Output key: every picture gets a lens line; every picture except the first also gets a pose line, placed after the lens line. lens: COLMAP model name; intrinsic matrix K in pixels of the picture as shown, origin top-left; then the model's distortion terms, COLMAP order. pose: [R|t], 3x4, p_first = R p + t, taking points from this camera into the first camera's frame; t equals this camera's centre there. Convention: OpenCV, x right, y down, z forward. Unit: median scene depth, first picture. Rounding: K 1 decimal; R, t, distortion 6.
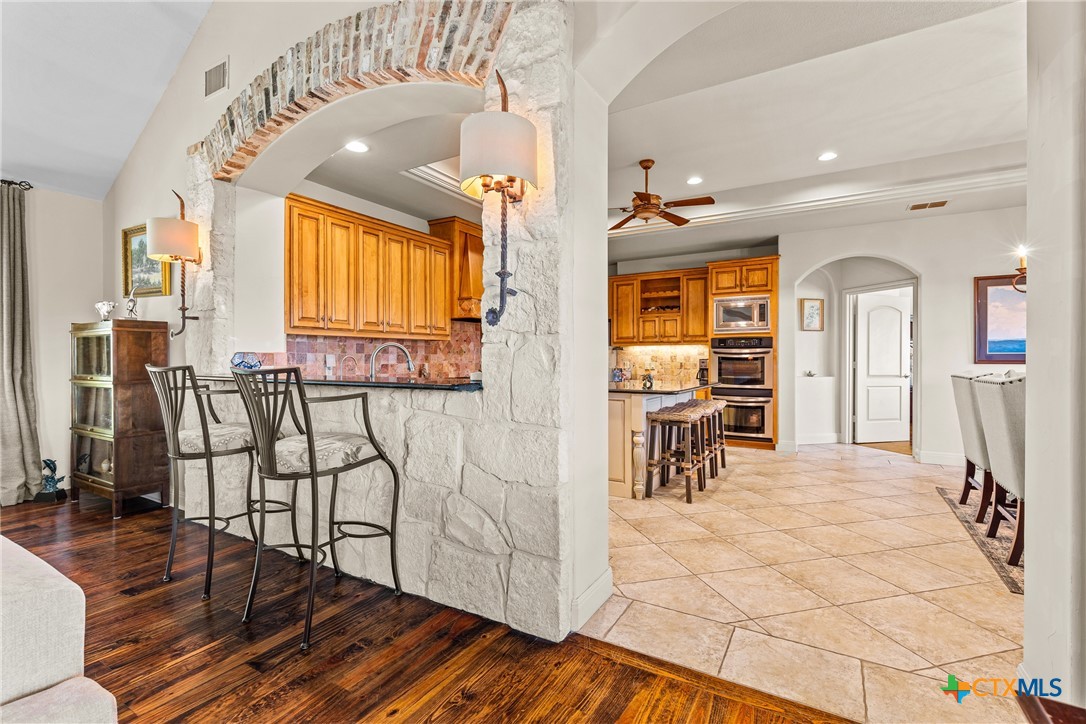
lens RADIAL K [[485.0, 0, 551.6], [0, 485.0, 356.6], [0, 0, 1]] dist [0.009445, 0.000050]
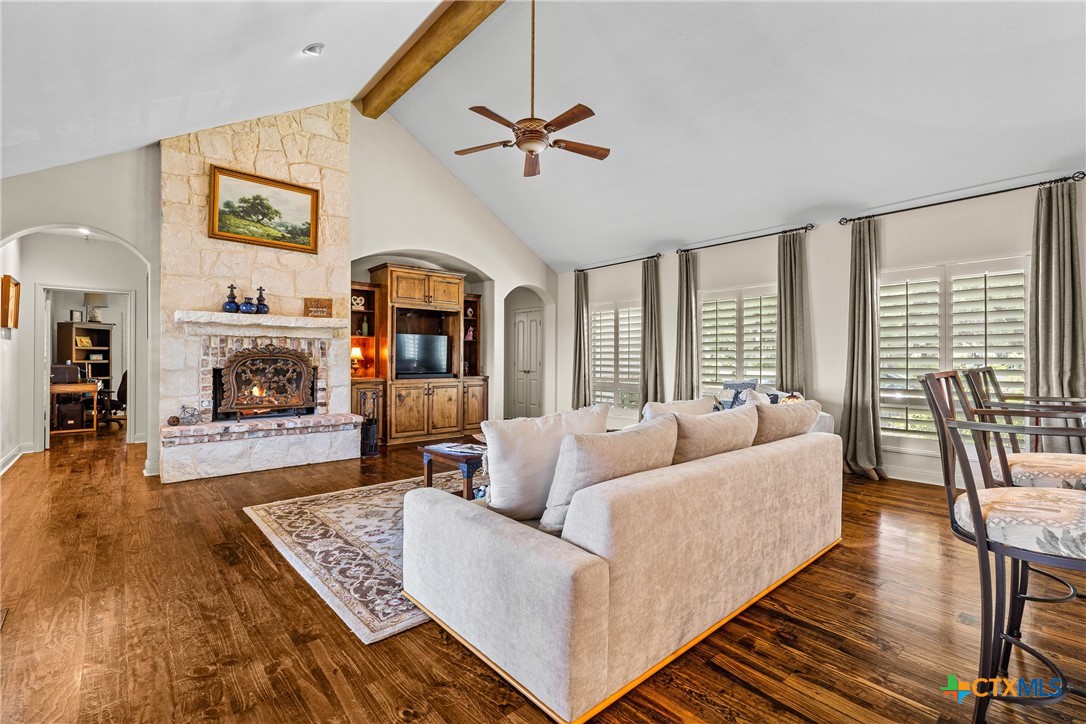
lens RADIAL K [[481.9, 0, 543.0], [0, 481.9, 362.0], [0, 0, 1]] dist [0.012292, 0.000023]
pose [[-0.318618, 0.008087, -0.947849, 0.132395], [0.003607, 0.999967, 0.007319, -0.002195], [0.947876, -0.001086, -0.318636, 0.295406]]
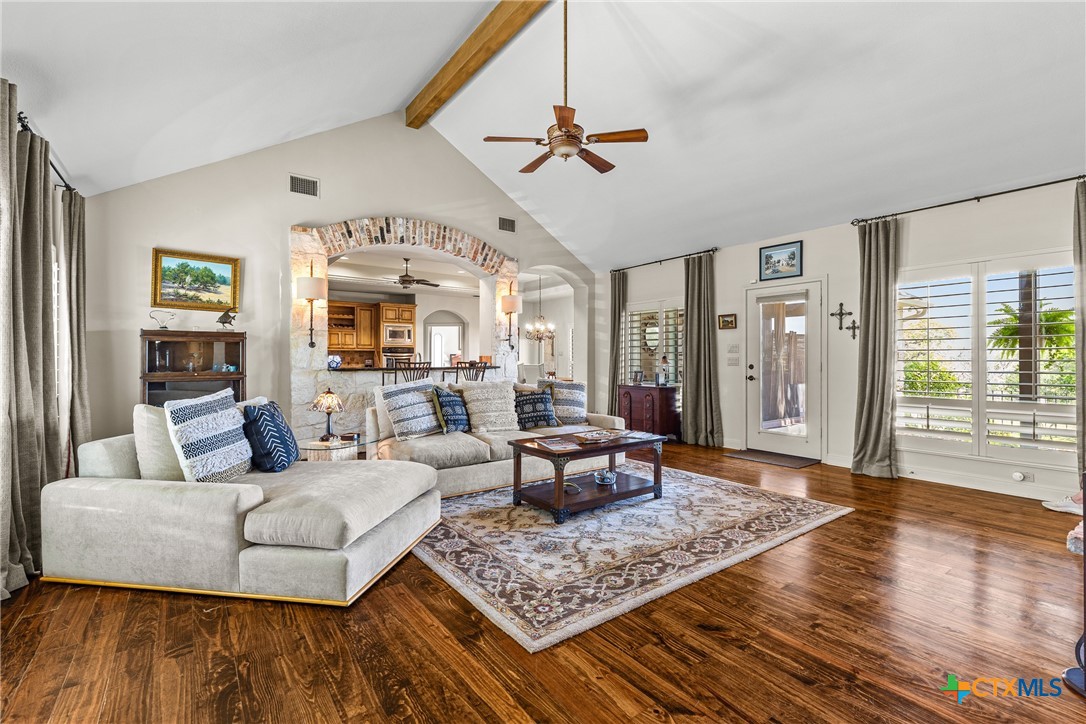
lens RADIAL K [[494.2, 0, 543.9], [0, 494.2, 363.6], [0, 0, 1]] dist [0.006799, 0.000059]
pose [[0.394533, -0.008190, 0.918845, -1.443516], [-0.004240, 0.999933, 0.010733, -0.001373], [-0.918872, -0.008131, 0.394472, -0.291494]]
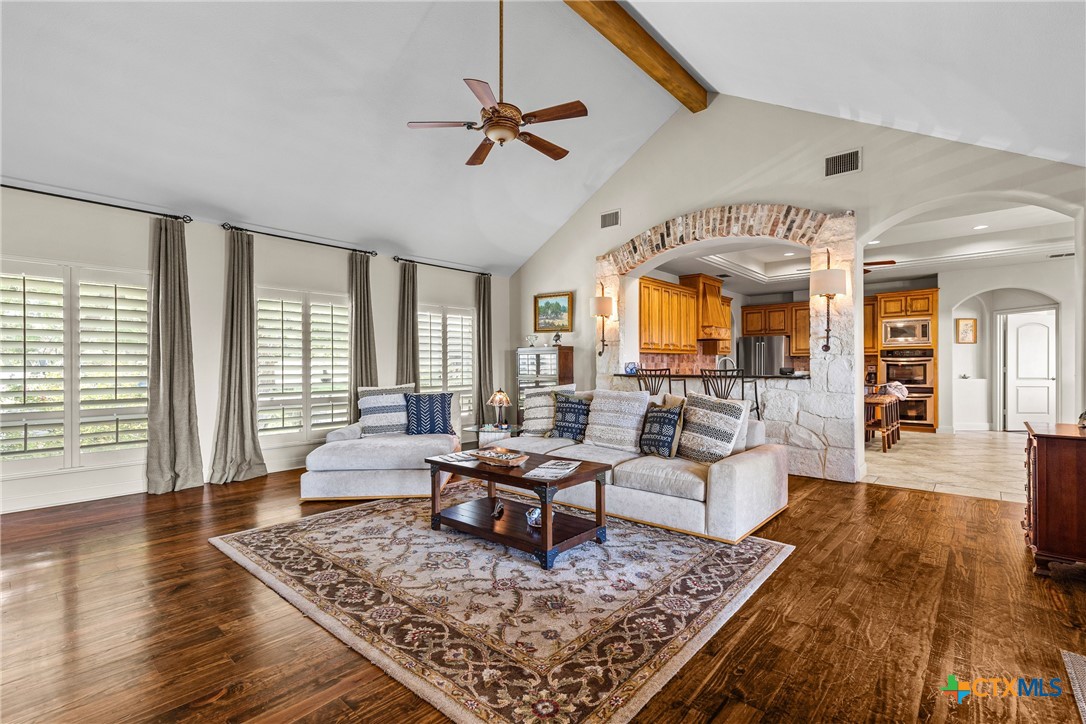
lens RADIAL K [[494.2, 0, 543.9], [0, 494.2, 363.6], [0, 0, 1]] dist [0.006799, 0.000059]
pose [[0.979974, -0.003591, -0.199092, -0.426854], [0.003452, 0.999993, -0.001046, -0.002411], [0.199095, 0.000338, 0.979980, -0.729641]]
